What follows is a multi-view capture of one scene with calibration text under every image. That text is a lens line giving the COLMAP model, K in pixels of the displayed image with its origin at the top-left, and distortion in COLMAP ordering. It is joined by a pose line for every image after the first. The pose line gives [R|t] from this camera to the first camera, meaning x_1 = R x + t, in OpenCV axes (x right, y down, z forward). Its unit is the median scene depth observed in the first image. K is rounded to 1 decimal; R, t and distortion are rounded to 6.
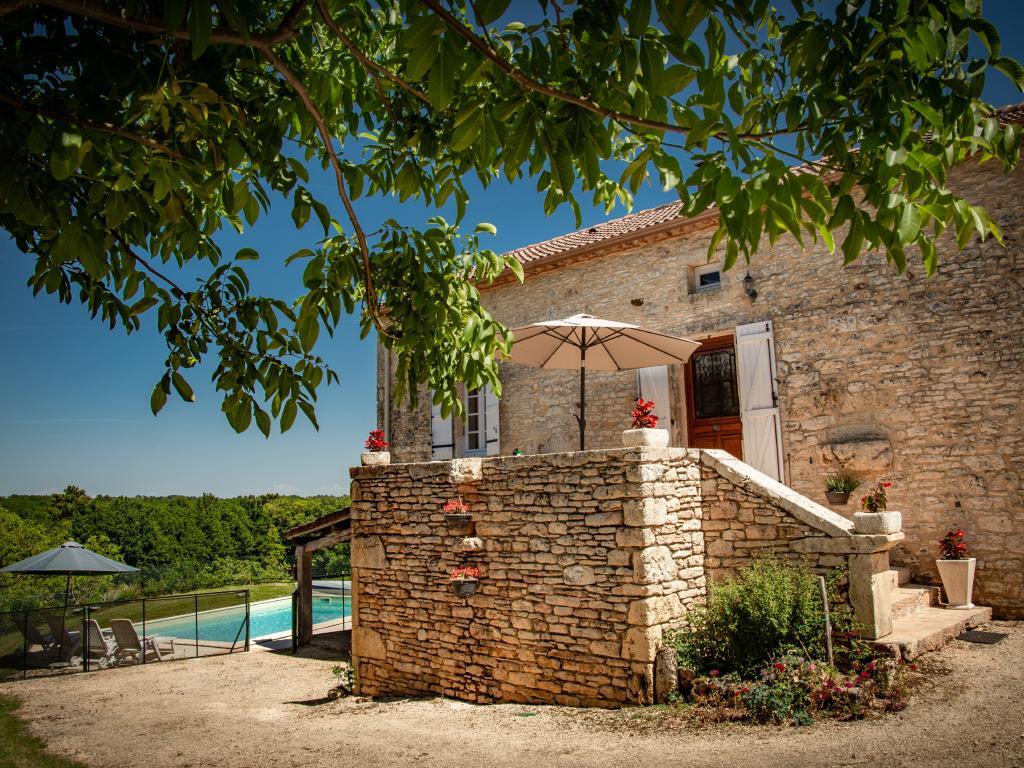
lens RADIAL K [[884.3, 0, 512.0], [0, 884.3, 384.0], [0, 0, 1]] dist [-0.138065, 0.133592]
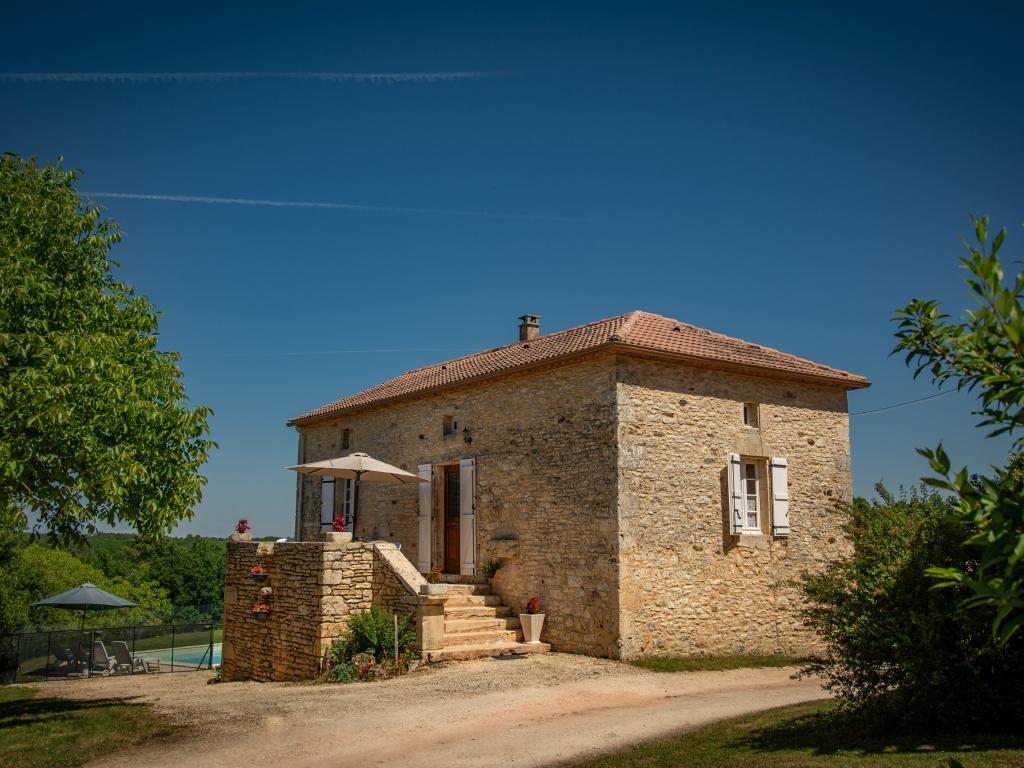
lens RADIAL K [[1044.2, 0, 494.0], [0, 1044.2, 386.4], [0, 0, 1]] dist [-0.032035, 0.024842]
pose [[0.985295, 0.007913, -0.170676, 0.782194], [-0.012028, 0.999661, -0.023088, -0.191507], [0.170435, 0.024802, 0.985057, -1.020944]]
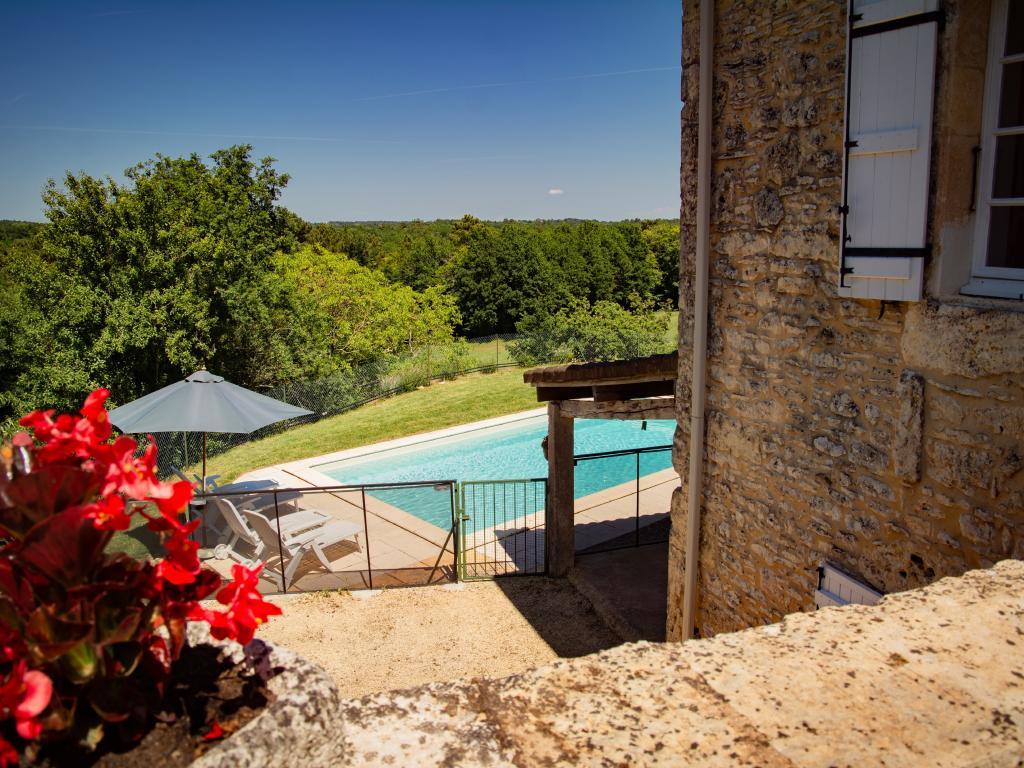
lens RADIAL K [[806.6, 0, 512.0], [0, 806.6, 384.0], [0, 0, 1]] dist [-0.122068, 0.096548]
pose [[0.901862, 0.090660, -0.422405, -0.125560], [0.052782, 0.947287, 0.316007, 0.042160], [0.428788, -0.307290, 0.849537, 1.204915]]
